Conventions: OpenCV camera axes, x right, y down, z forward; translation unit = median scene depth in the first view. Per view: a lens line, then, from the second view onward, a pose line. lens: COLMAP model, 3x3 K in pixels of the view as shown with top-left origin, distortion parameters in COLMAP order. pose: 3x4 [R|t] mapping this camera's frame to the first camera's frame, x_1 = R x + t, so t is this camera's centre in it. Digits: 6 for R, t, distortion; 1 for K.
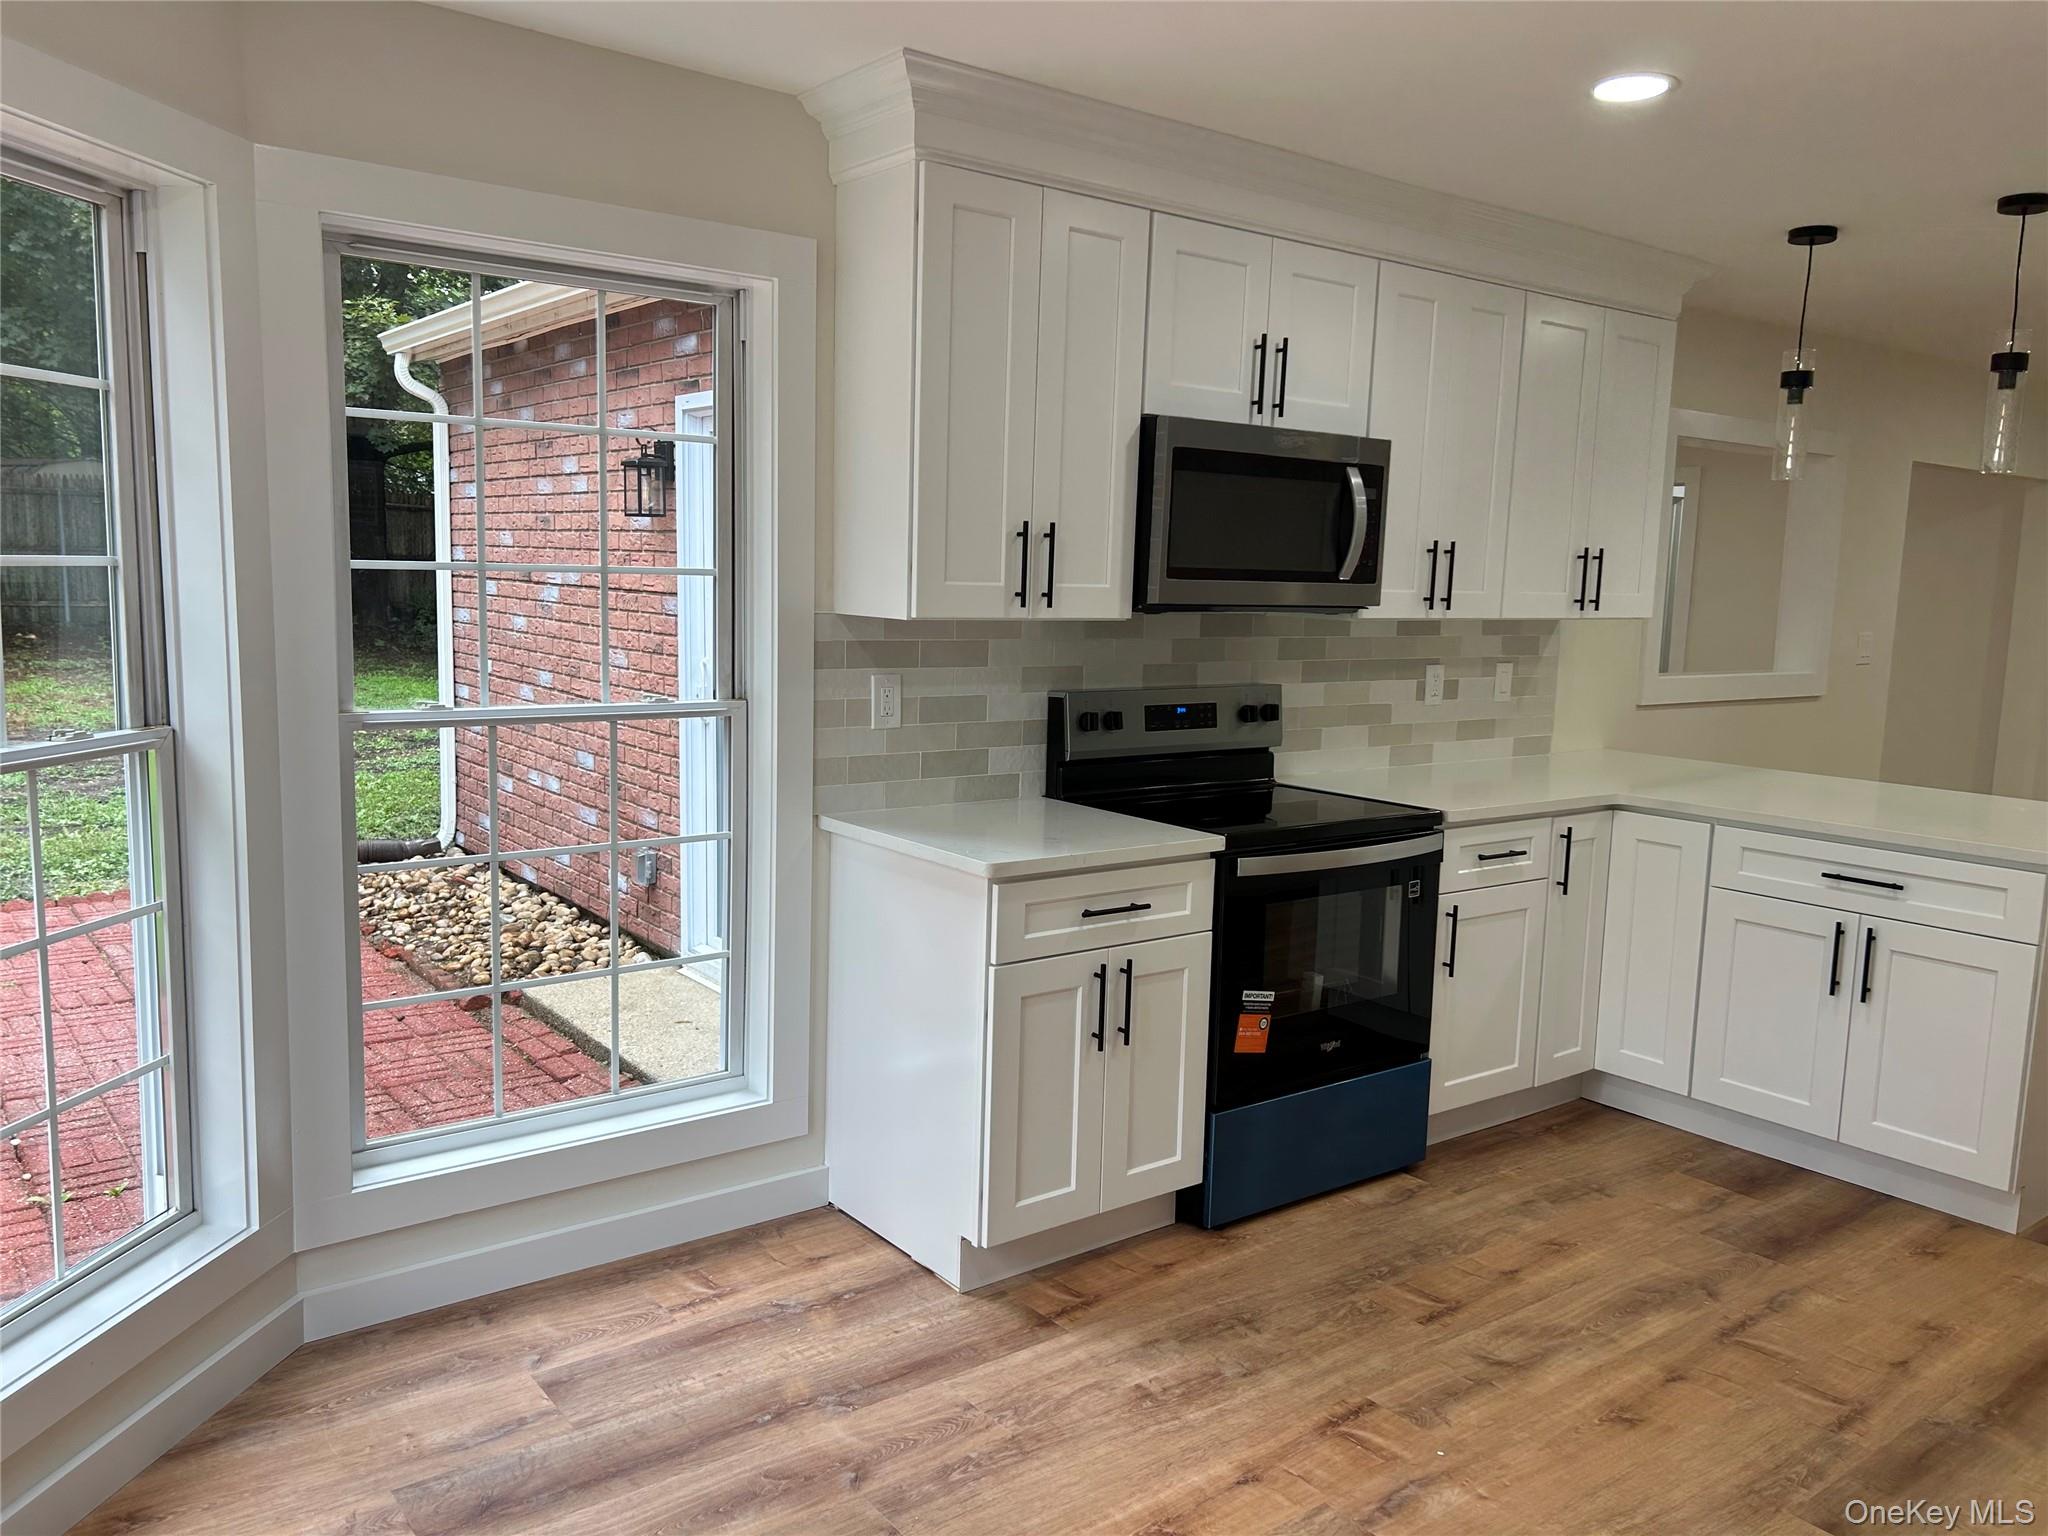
lens RADIAL K [[1547.0, 0, 1014.3], [0, 1547.0, 768.2], [0, 0, 1]] dist [0.052008, -0.042030]
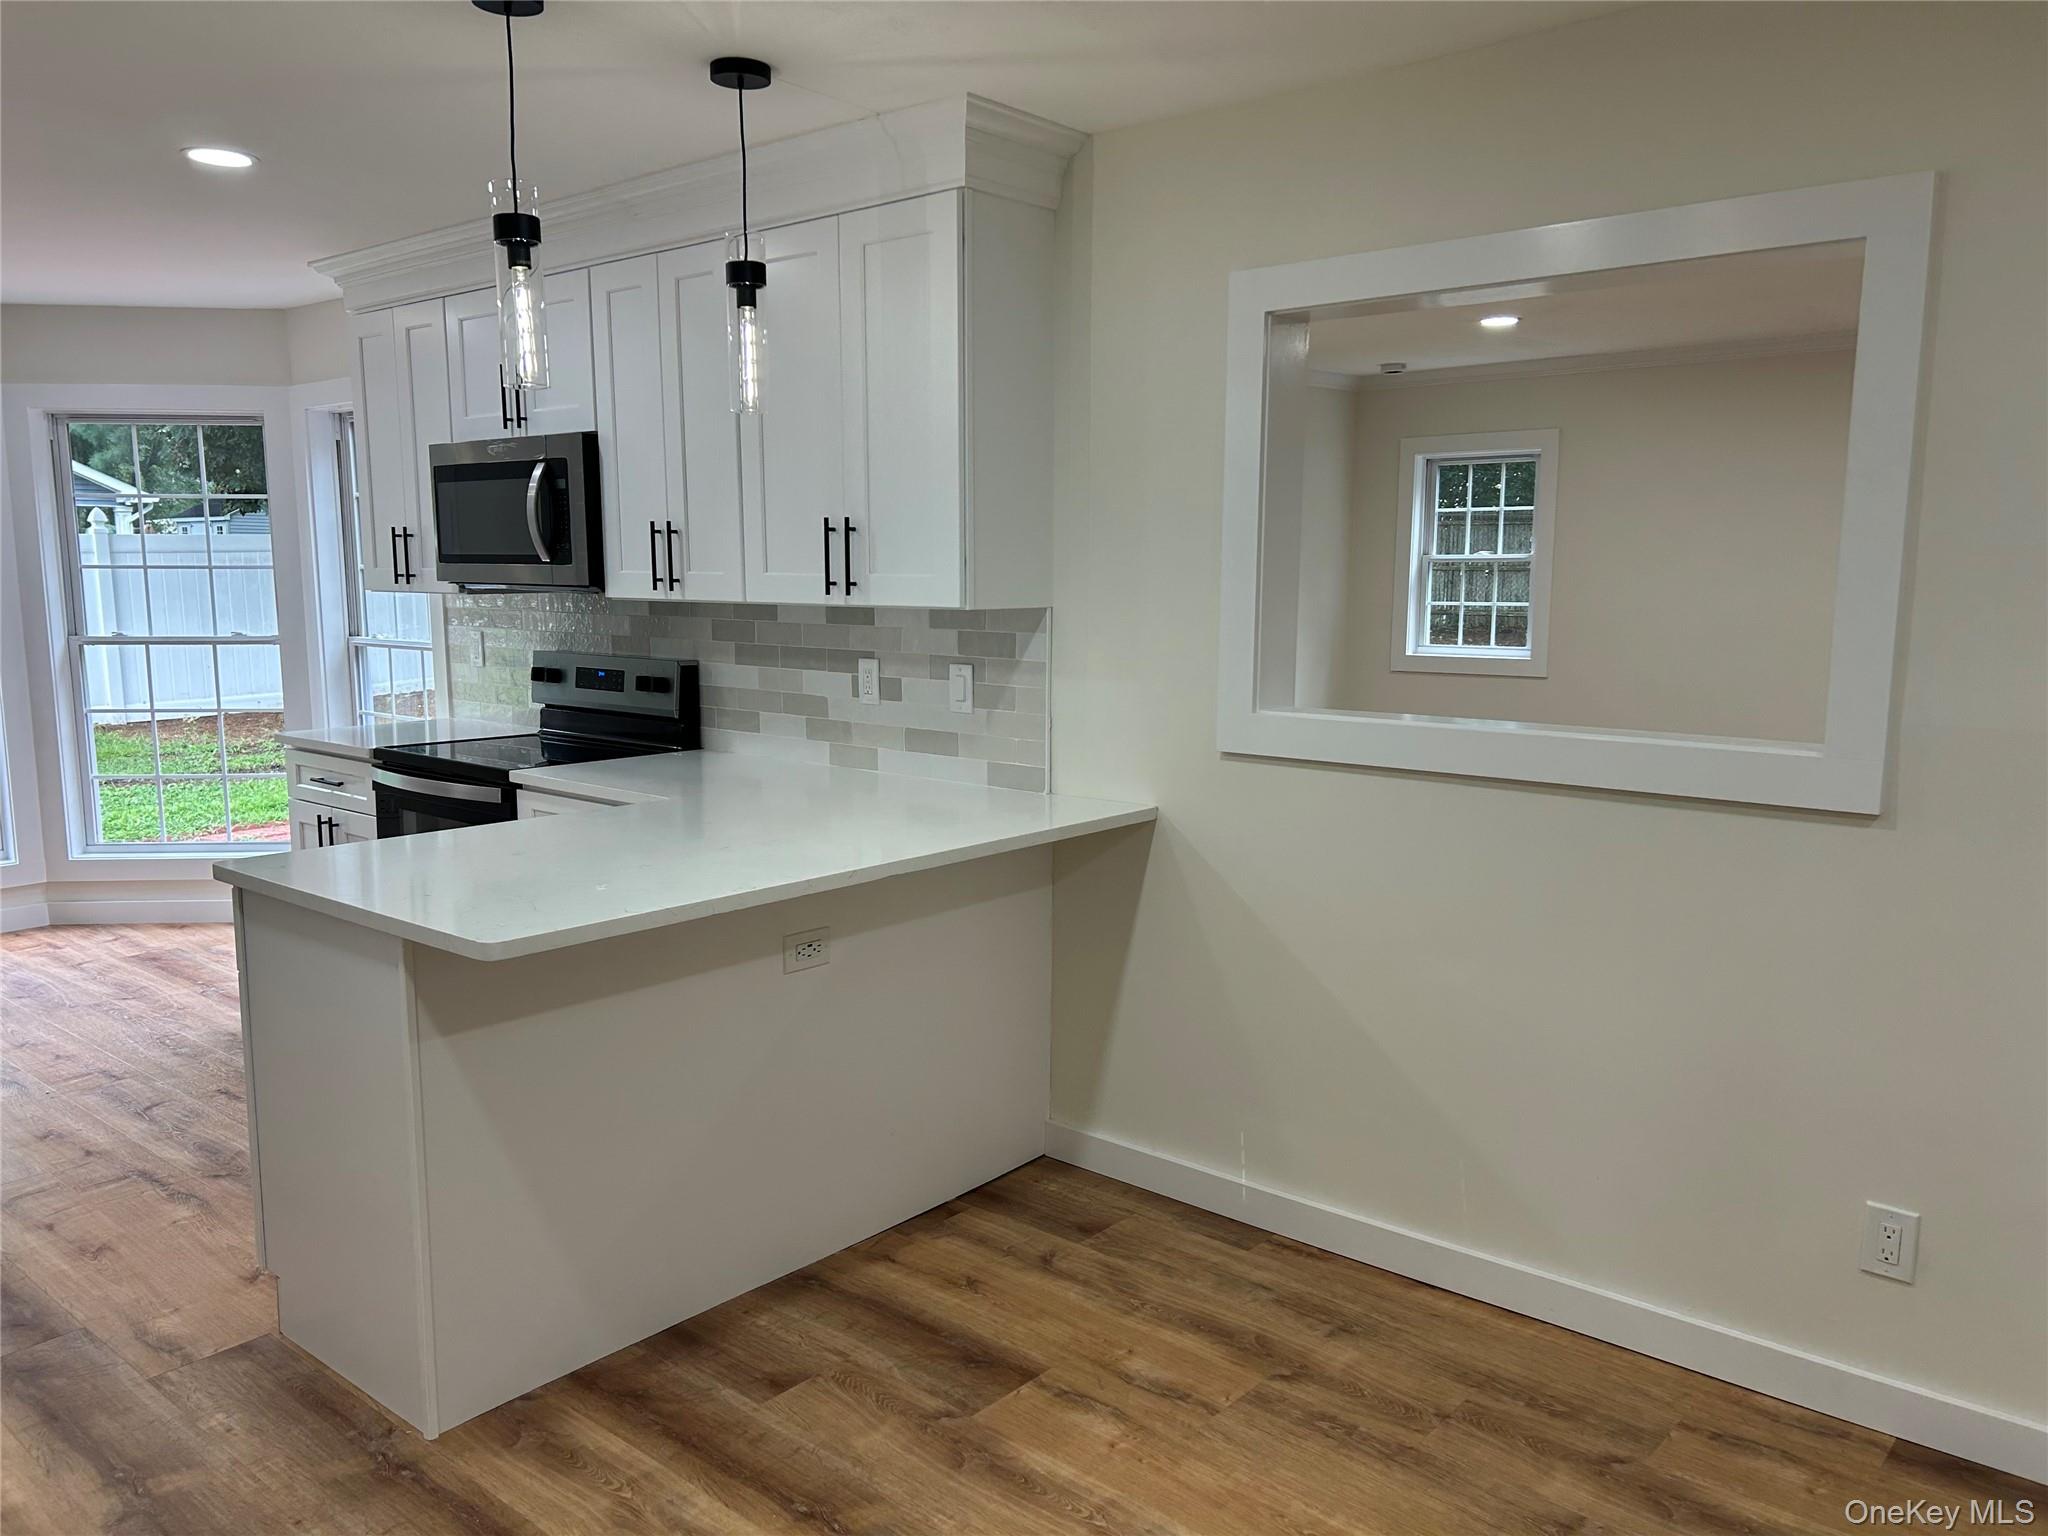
lens RADIAL K [[1547.0, 0, 1018.6], [0, 1547.0, 773.7], [0, 0, 1]] dist [0.052008, -0.042030]
pose [[0.200367, 0.106198, -0.973948, 1.512910], [-0.121234, 0.989155, 0.082915, -0.111851], [0.972191, 0.101463, 0.211069, 1.191477]]
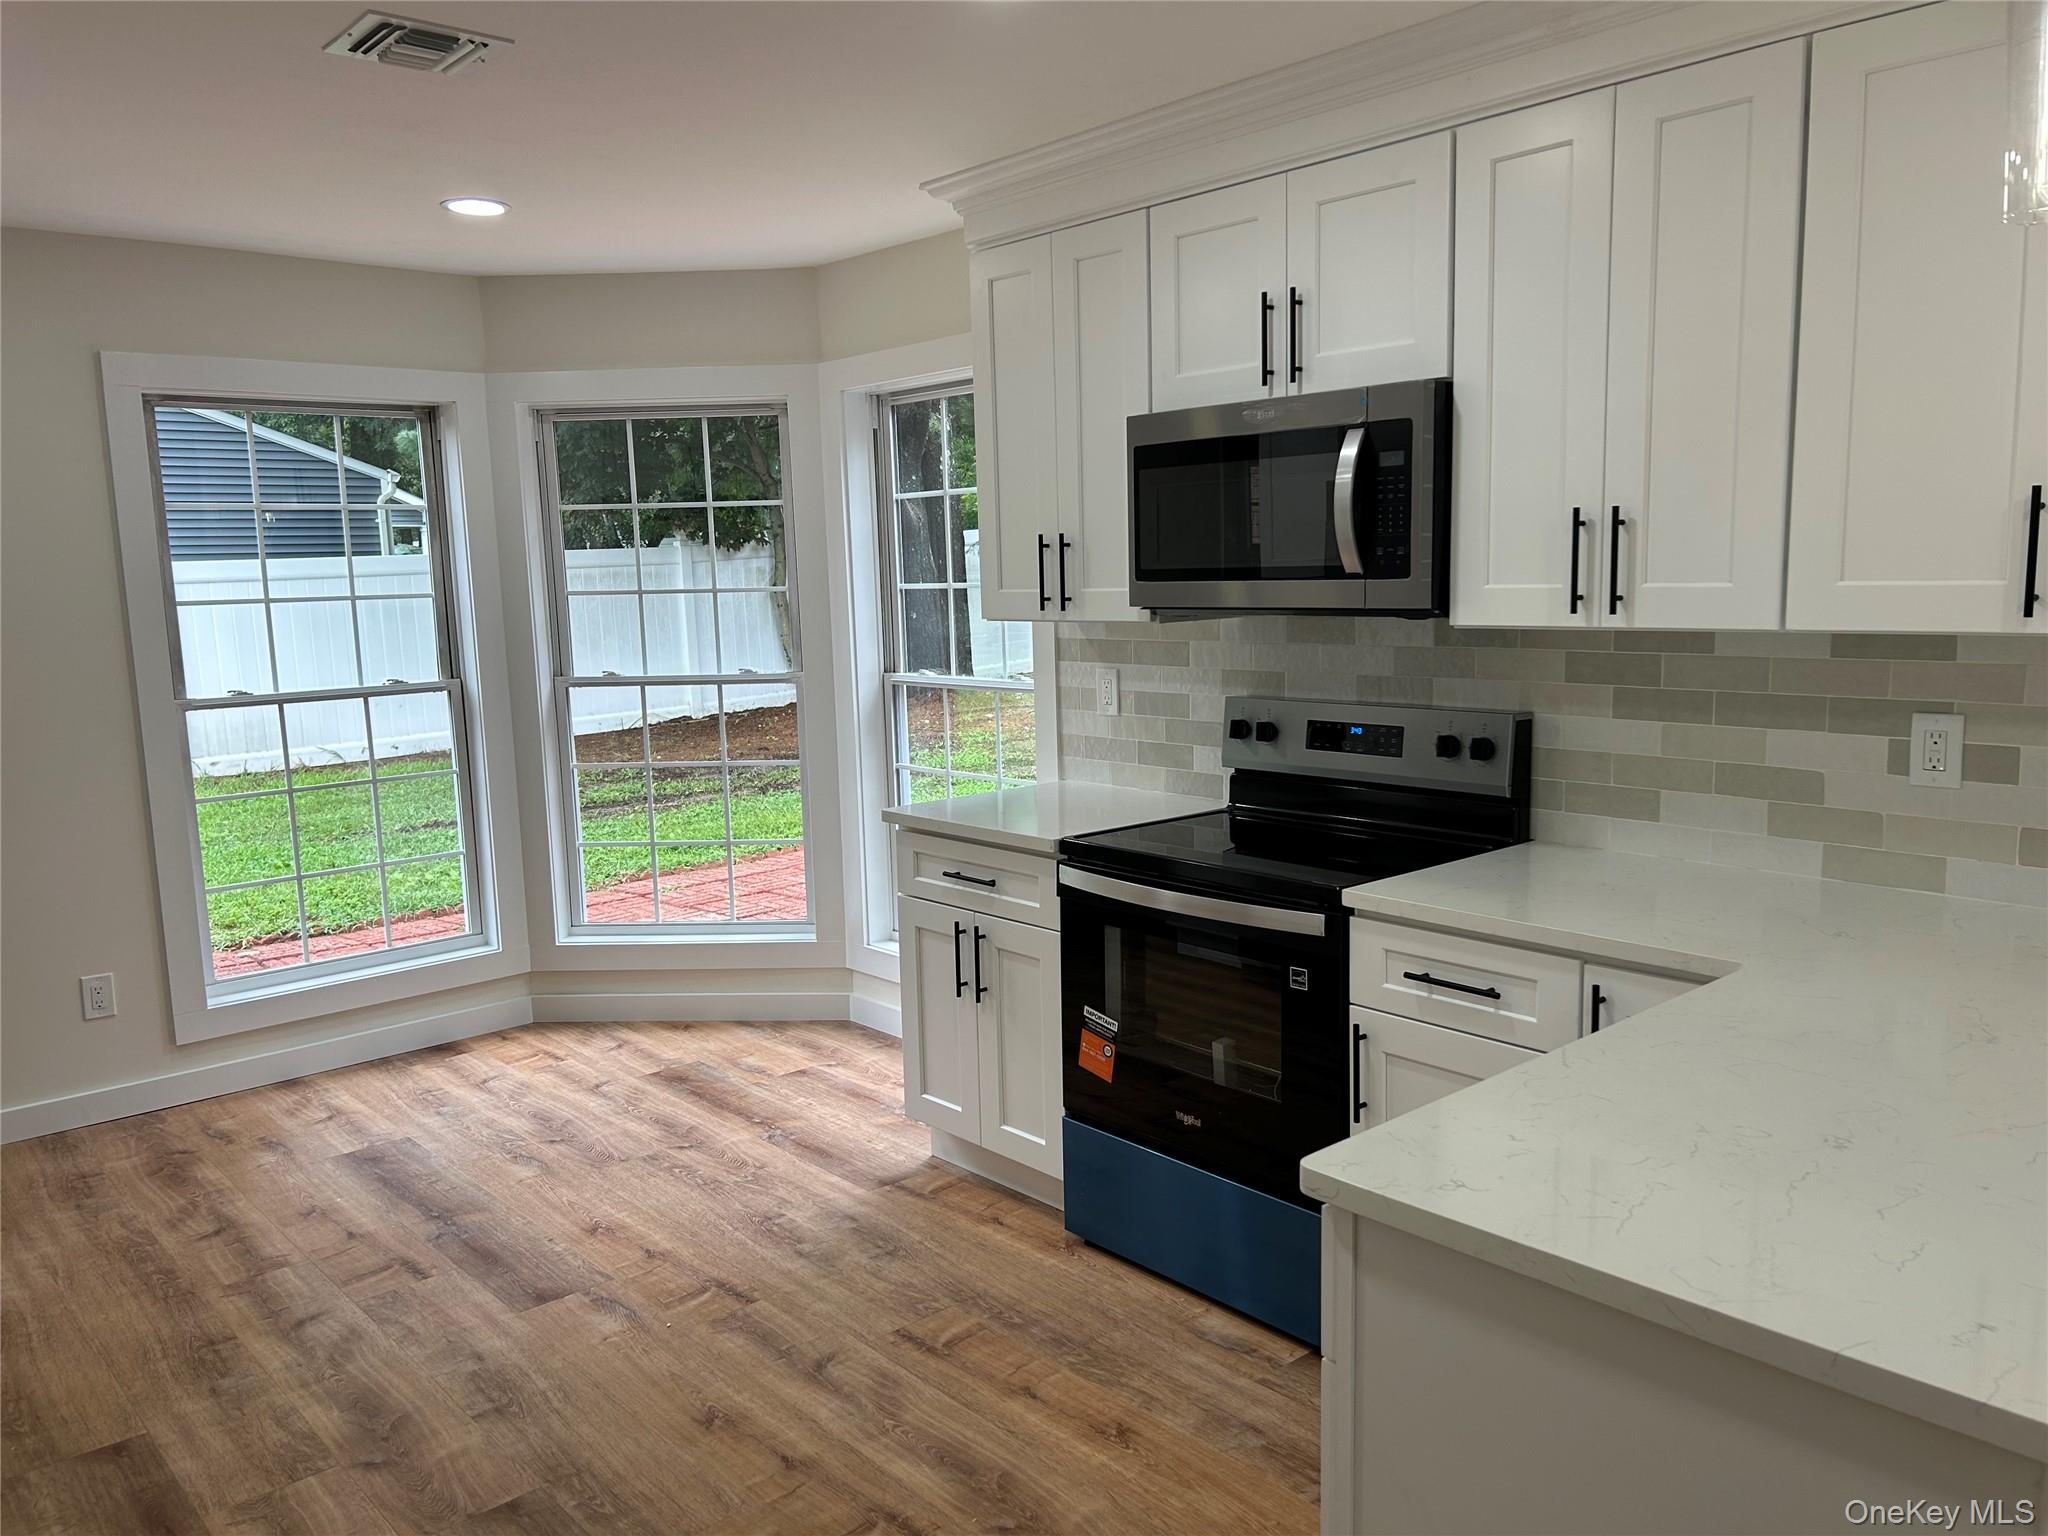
lens RADIAL K [[1547.0, 0, 1036.5], [0, 1547.0, 778.1], [0, 0, 1]] dist [0.052008, -0.042030]
pose [[0.074488, 0.108062, -0.991350, 1.052248], [-0.103292, 0.989600, 0.100110, -0.088001], [0.991858, 0.094942, 0.084875, 0.842149]]
